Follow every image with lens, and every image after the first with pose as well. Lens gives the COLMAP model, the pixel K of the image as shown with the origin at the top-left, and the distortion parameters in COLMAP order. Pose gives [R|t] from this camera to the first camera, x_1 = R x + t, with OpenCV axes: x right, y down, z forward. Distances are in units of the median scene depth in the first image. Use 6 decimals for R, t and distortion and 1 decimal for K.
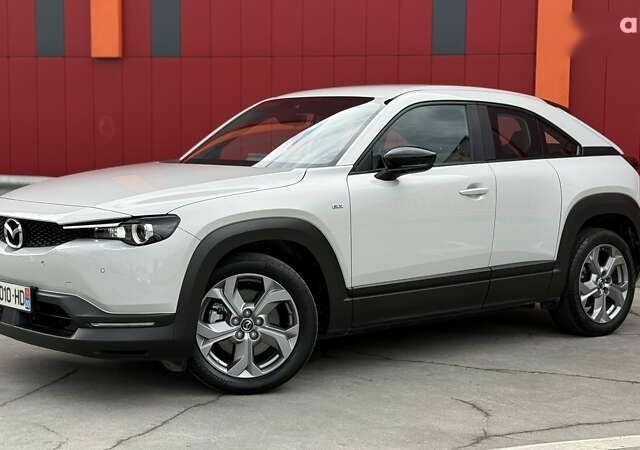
lens RADIAL K [[1119.9, 0, 320.0], [0, 1119.9, 225.0], [0, 0, 1]] dist [0.134571, 0.013954]
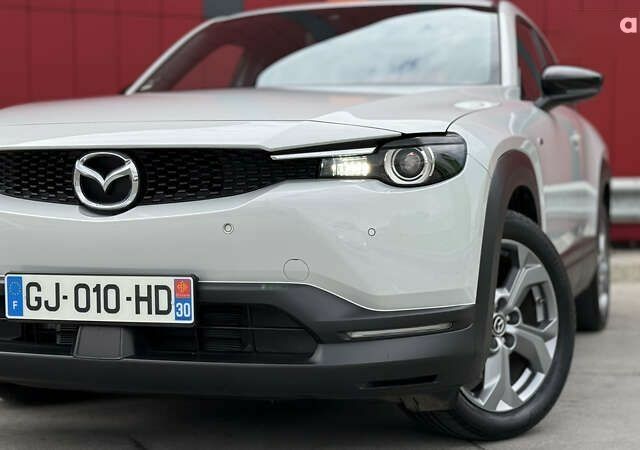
lens RADIAL K [[1119.9, 0, 320.0], [0, 1119.9, 225.0], [0, 0, 1]] dist [0.134571, 0.013954]
pose [[0.860787, -0.025900, 0.508307, -0.446374], [0.048110, 0.998373, -0.030600, 0.047872], [-0.506687, 0.050795, 0.860632, 0.505314]]
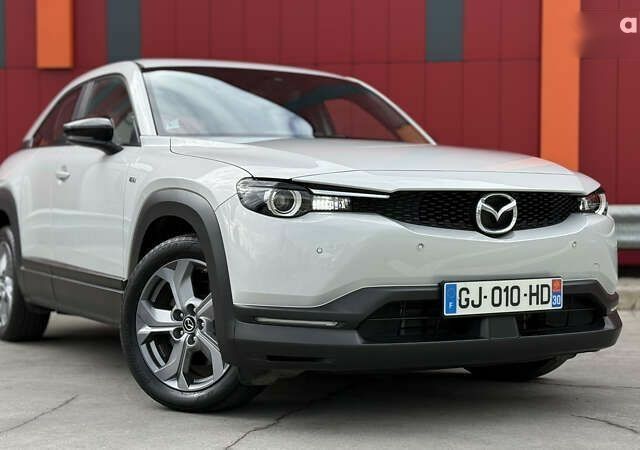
lens RADIAL K [[1119.9, 0, 320.0], [0, 1119.9, 225.0], [0, 0, 1]] dist [0.134571, 0.013954]
pose [[0.184945, -0.015977, 0.982619, -1.004769], [0.079015, 0.996872, 0.001336, 0.004690], [-0.979567, 0.077395, 0.185629, 0.972447]]
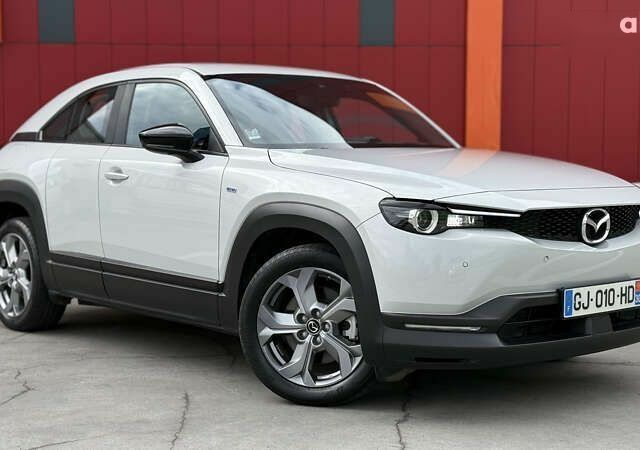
lens RADIAL K [[1119.9, 0, 320.0], [0, 1119.9, 225.0], [0, 0, 1]] dist [0.134571, 0.013954]
pose [[-0.009199, -0.066556, 0.997740, -1.105066], [0.082305, 0.994346, 0.067089, -0.066653], [-0.996565, 0.082737, -0.003669, 1.201981]]
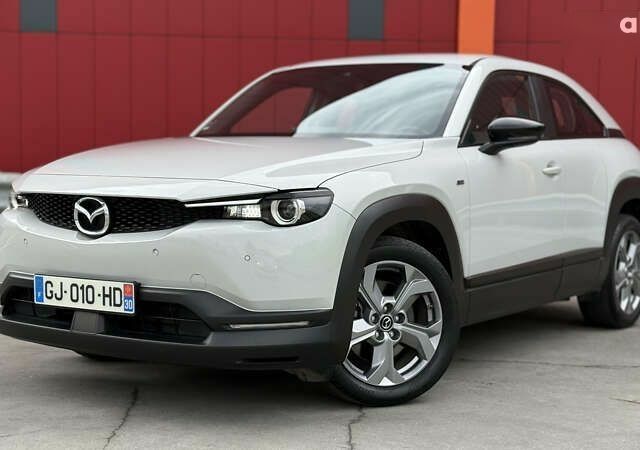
lens RADIAL K [[1119.9, 0, 320.0], [0, 1119.9, 225.0], [0, 0, 1]] dist [0.134571, 0.013954]
pose [[0.962332, -0.011458, 0.271637, -0.328931], [0.015135, 0.999820, -0.011448, 0.024680], [-0.271457, 0.015128, 0.962332, 0.204251]]
